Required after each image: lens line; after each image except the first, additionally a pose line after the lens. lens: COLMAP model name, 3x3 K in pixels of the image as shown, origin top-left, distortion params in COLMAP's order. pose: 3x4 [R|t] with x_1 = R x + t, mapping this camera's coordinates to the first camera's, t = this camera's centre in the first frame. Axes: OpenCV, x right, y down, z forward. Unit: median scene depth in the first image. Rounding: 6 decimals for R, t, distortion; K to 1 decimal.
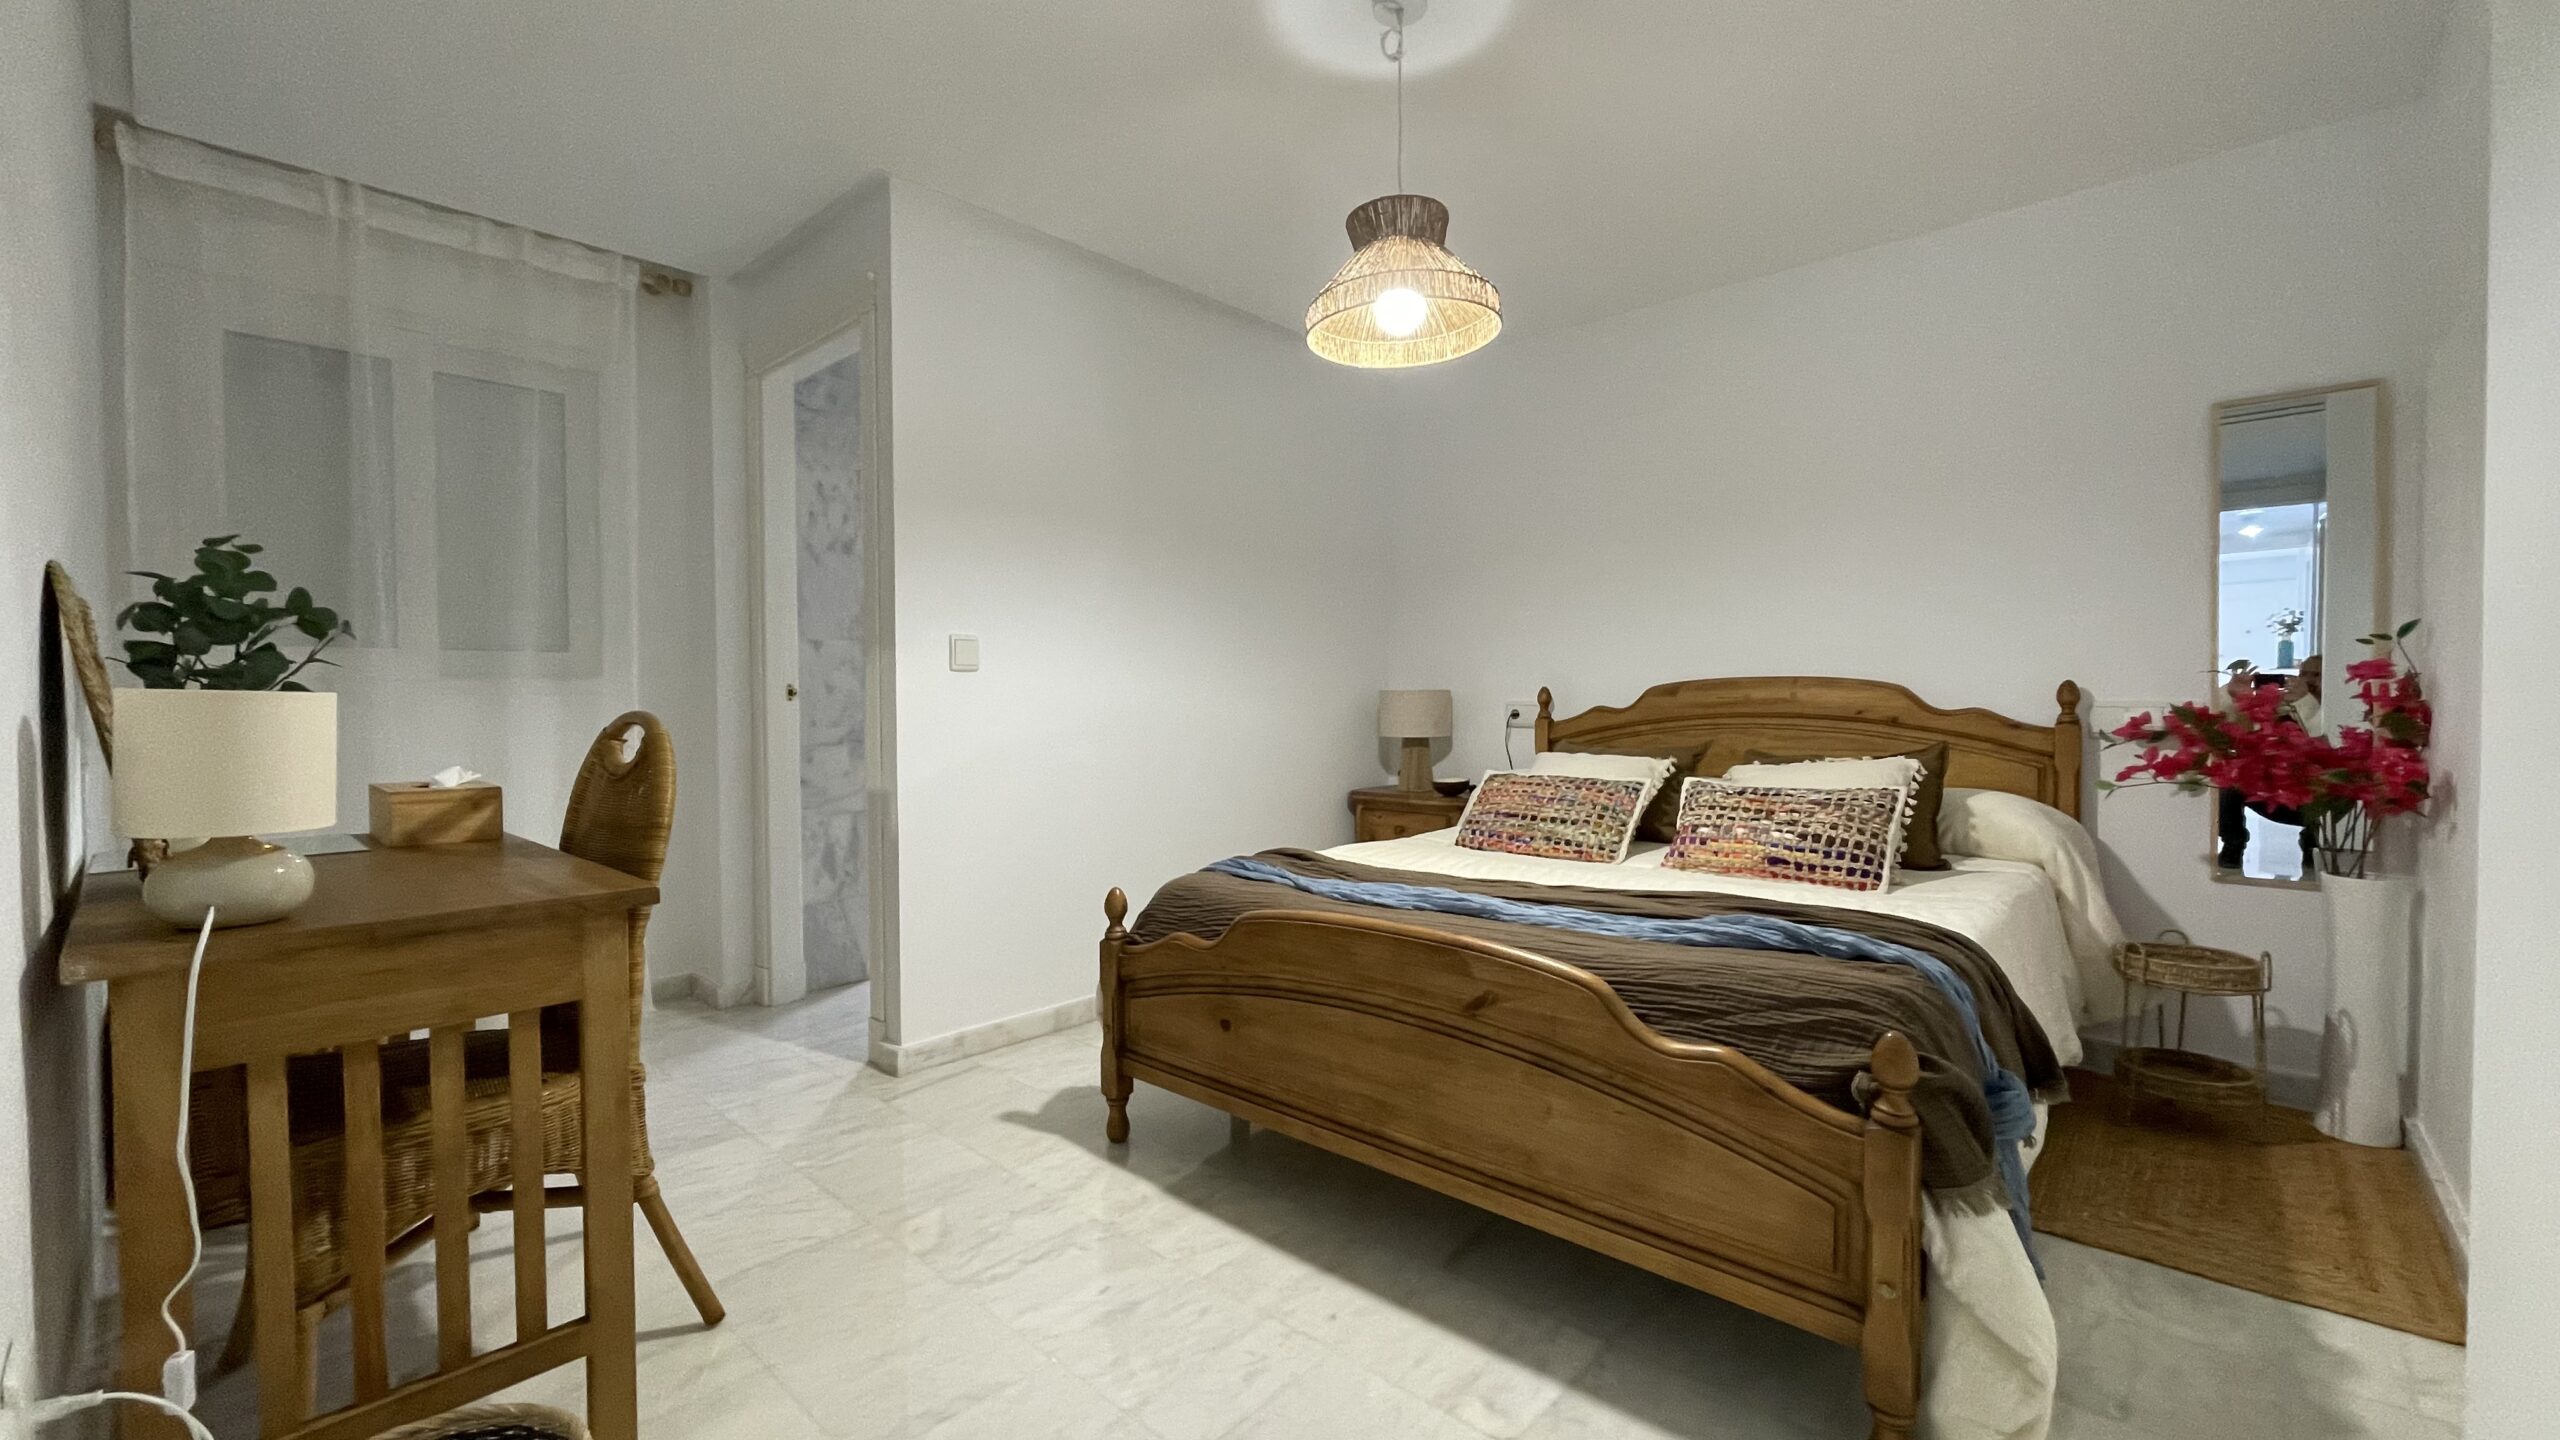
lens RADIAL K [[1035.9, 0, 1275.6], [0, 1035.9, 718.0], [0, 0, 1]] dist [-0.002929, -0.000274]
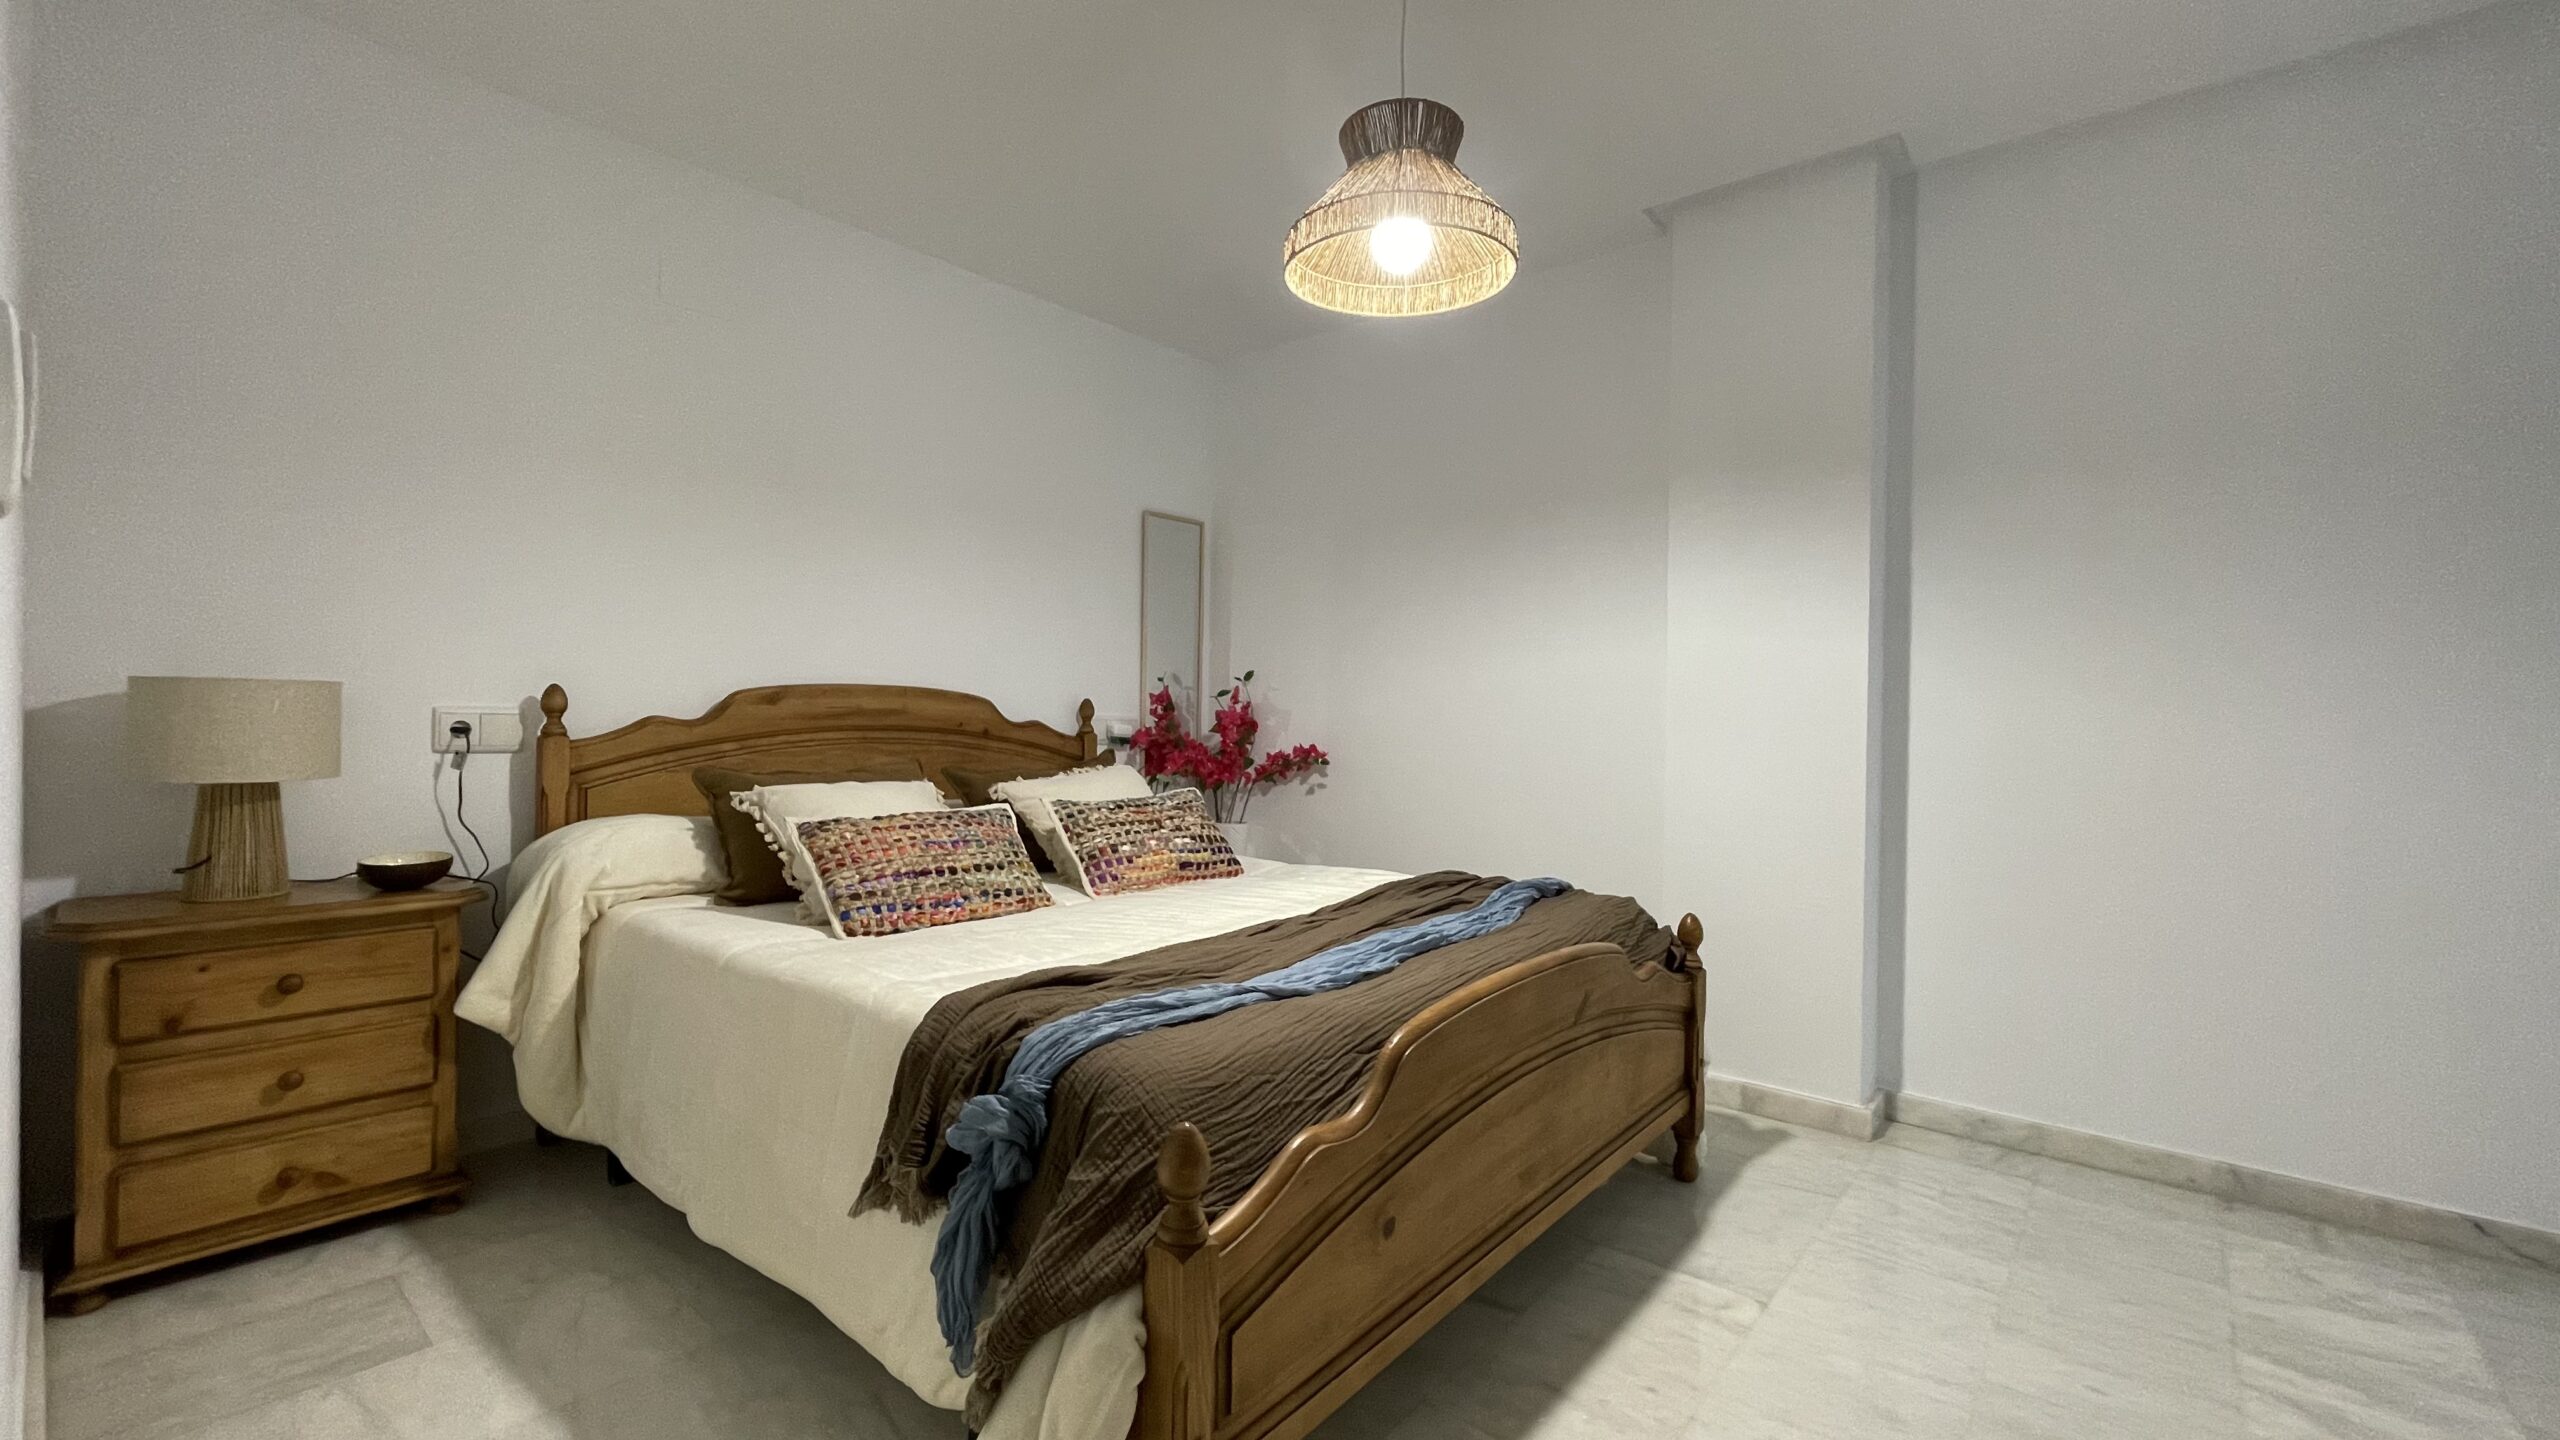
lens RADIAL K [[1035.9, 0, 1275.6], [0, 1035.9, 718.0], [0, 0, 1]] dist [-0.002929, -0.000274]
pose [[-0.043393, 0.001503, 0.999057, -0.508056], [0.005204, 0.999986, -0.001279, -0.010115], [-0.999045, 0.005143, -0.043400, 0.822816]]
